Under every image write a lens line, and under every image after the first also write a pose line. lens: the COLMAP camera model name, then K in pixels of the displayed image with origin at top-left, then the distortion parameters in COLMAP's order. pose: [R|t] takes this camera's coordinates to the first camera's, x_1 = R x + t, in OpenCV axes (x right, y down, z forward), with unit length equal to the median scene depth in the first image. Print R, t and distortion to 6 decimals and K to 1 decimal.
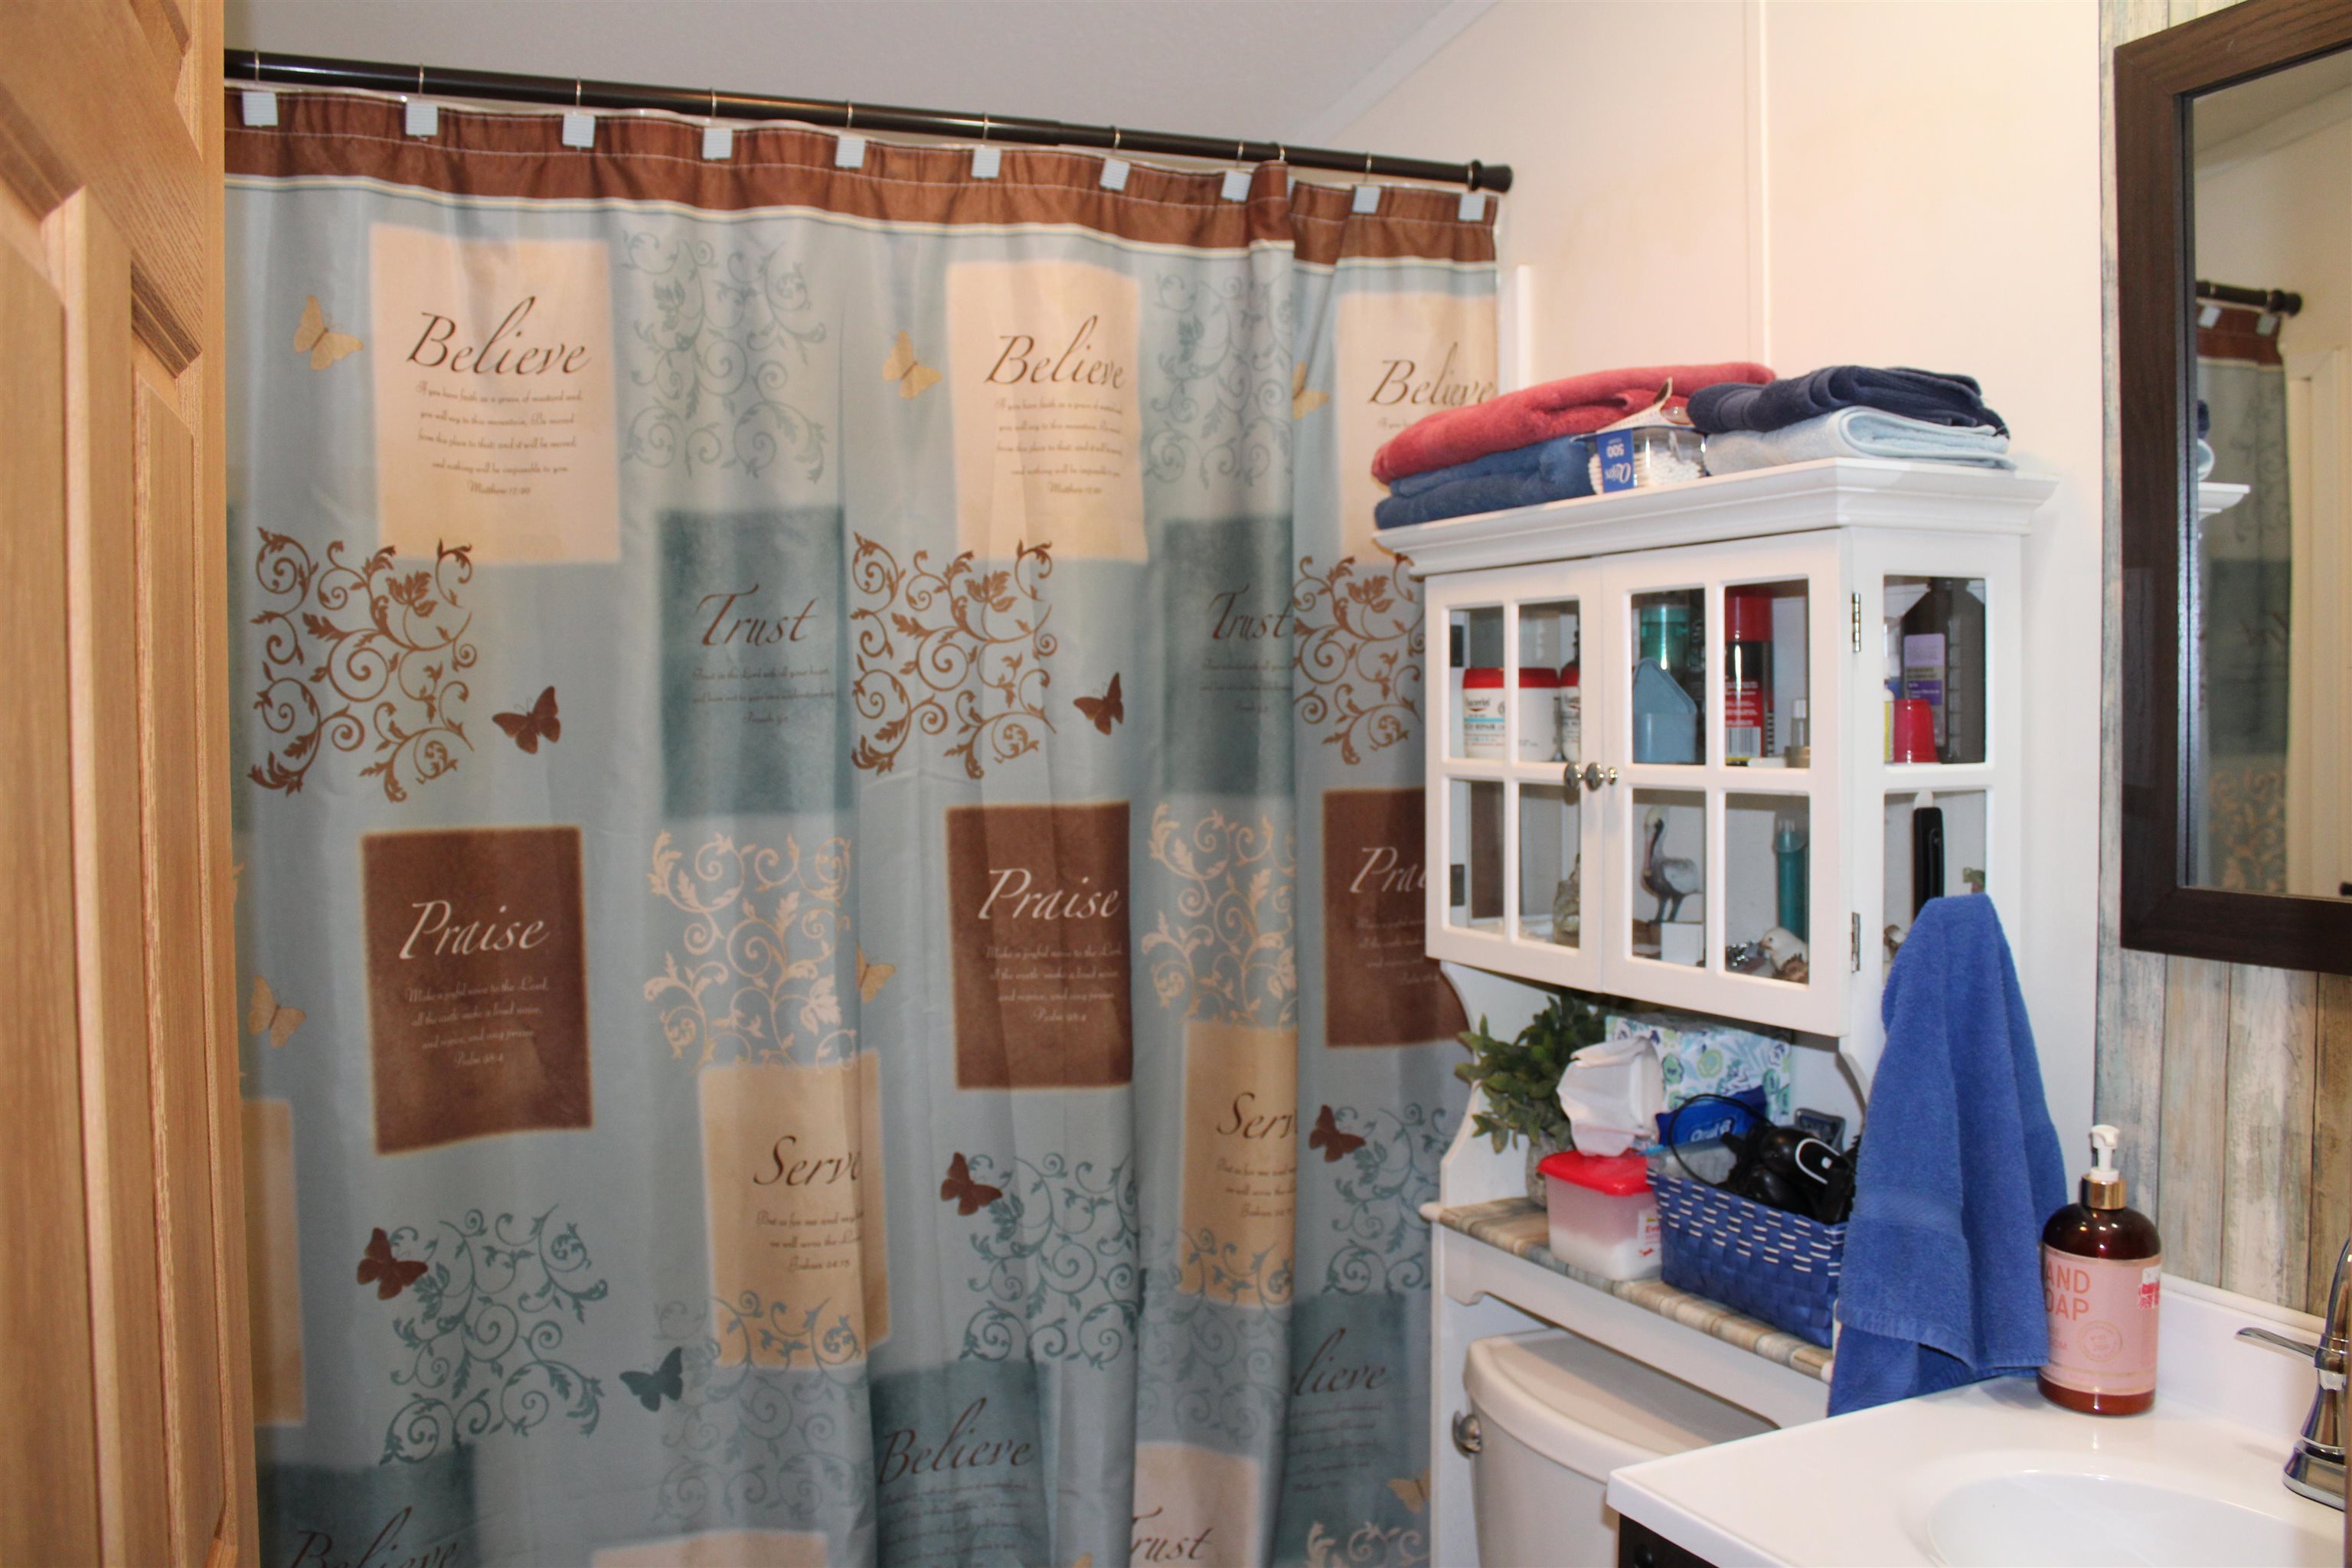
lens RADIAL K [[1965.4, 0, 1176.0], [0, 1965.4, 784.0], [0, 0, 1]] dist [-0.163743, 0.150404]
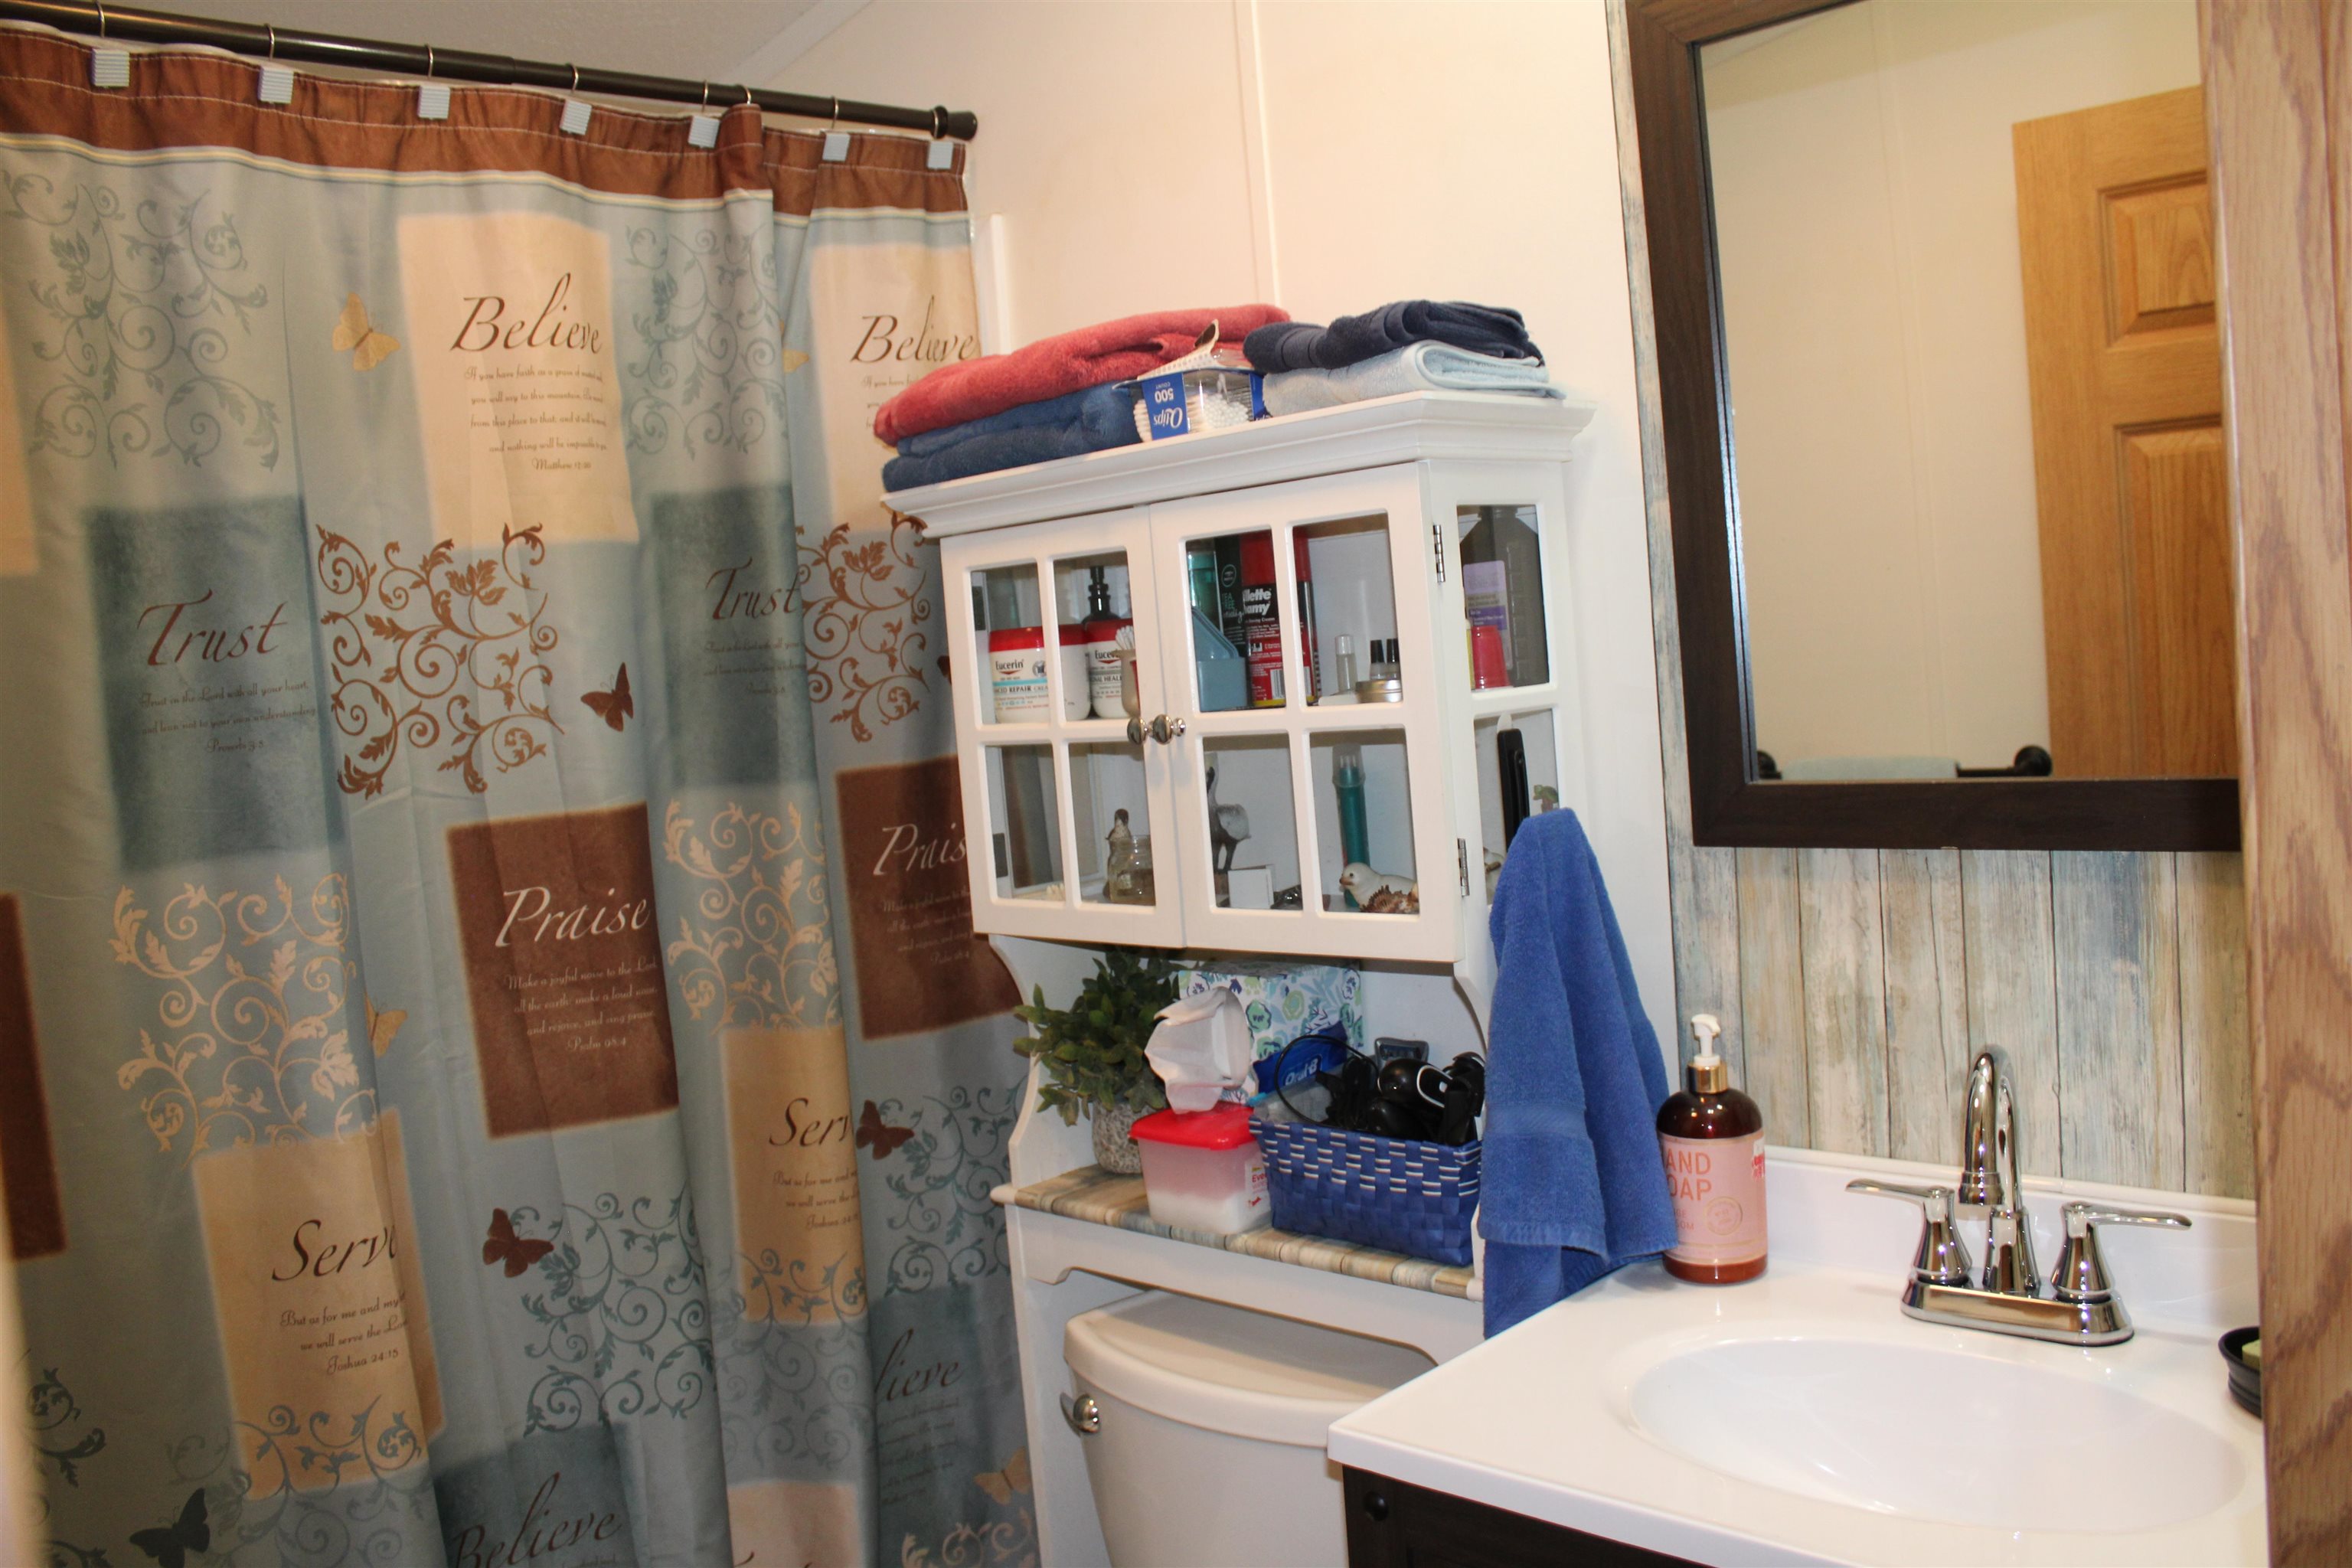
lens RADIAL K [[1965.4, 0, 1176.0], [0, 1965.4, 784.0], [0, 0, 1]] dist [-0.163743, 0.150404]
pose [[0.935129, -0.092694, 0.341966, -0.108855], [0.088341, 0.995688, 0.028320, -0.003521], [-0.343116, 0.003726, 0.939286, 0.064842]]
